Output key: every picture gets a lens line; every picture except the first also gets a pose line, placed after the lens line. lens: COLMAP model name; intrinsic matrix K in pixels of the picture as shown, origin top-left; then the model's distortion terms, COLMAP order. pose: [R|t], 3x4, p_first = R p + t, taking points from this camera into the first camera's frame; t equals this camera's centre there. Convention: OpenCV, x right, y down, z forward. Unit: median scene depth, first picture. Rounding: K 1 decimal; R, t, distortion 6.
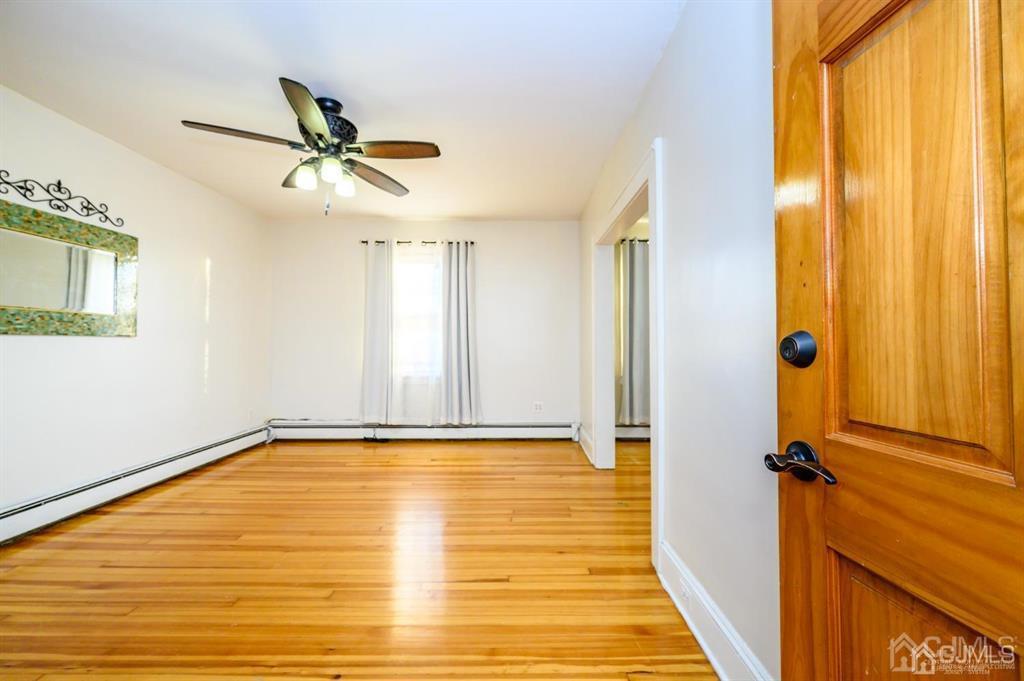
lens RADIAL K [[402.3, 0, 510.3], [0, 402.3, 337.2], [0, 0, 1]] dist [0.000286, -0.000223]
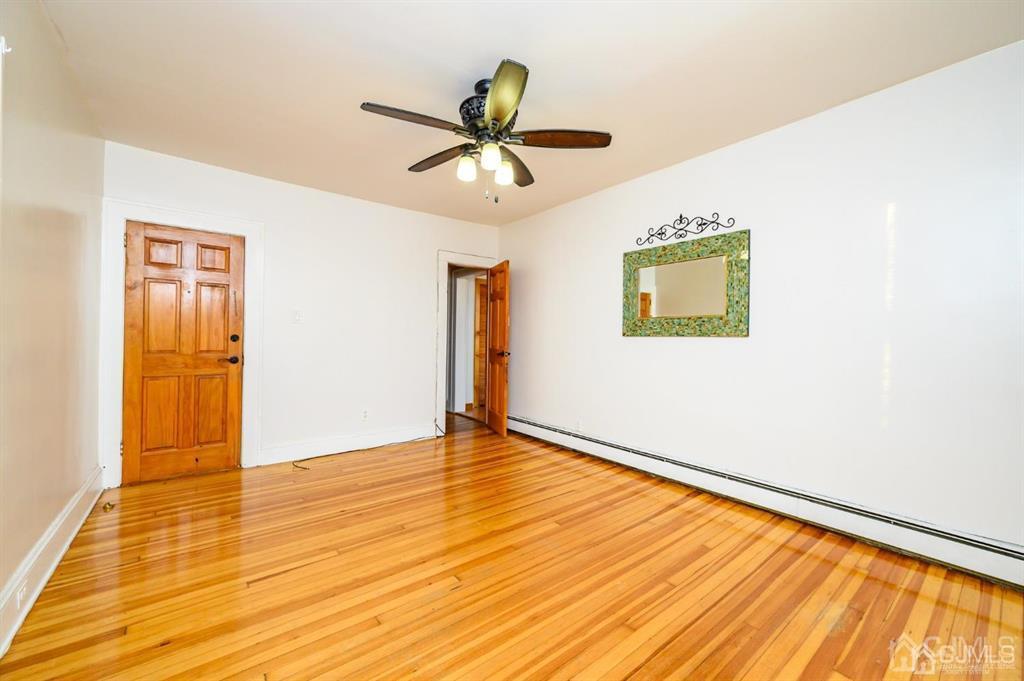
lens RADIAL K [[402.3, 0, 510.3], [0, 402.3, 337.2], [0, 0, 1]] dist [0.000286, -0.000223]
pose [[-0.776808, -0.013705, -0.629589, 0.092861], [-0.001530, 0.999801, -0.019876, 0.024425], [0.629736, -0.014477, -0.776674, 1.640438]]
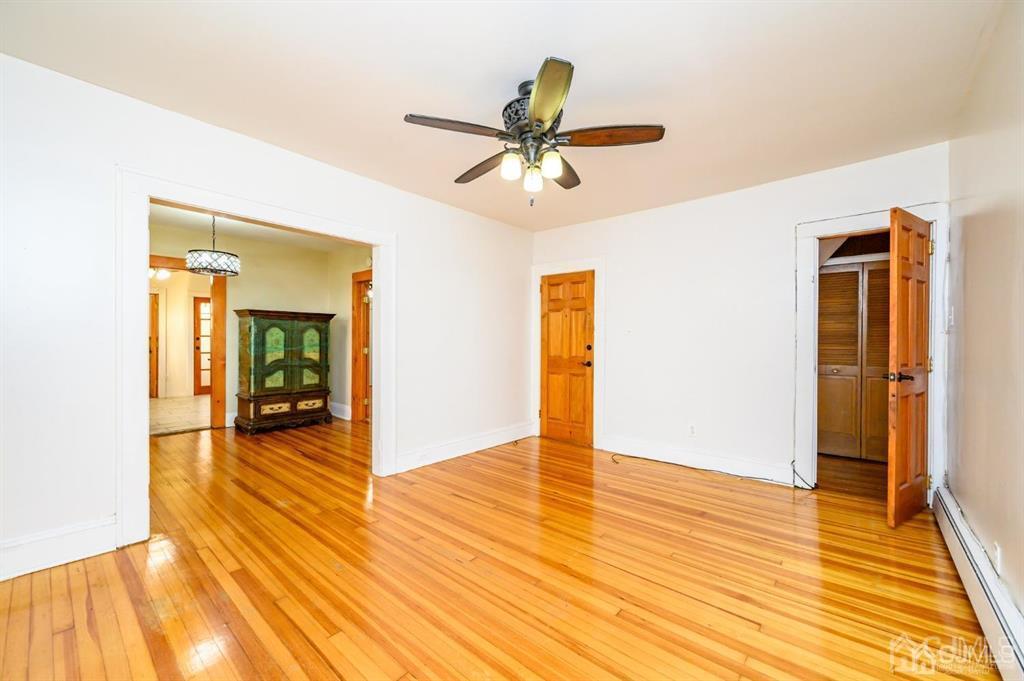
lens RADIAL K [[404.7, 0, 513.4], [0, 404.7, 346.8], [0, 0, 1]] dist [-0.000484, -0.000100]
pose [[-0.761097, -0.007514, 0.648595, -0.941073], [-0.016301, 0.999839, -0.007545, 0.017433], [-0.648434, -0.016315, -0.761096, 1.588176]]
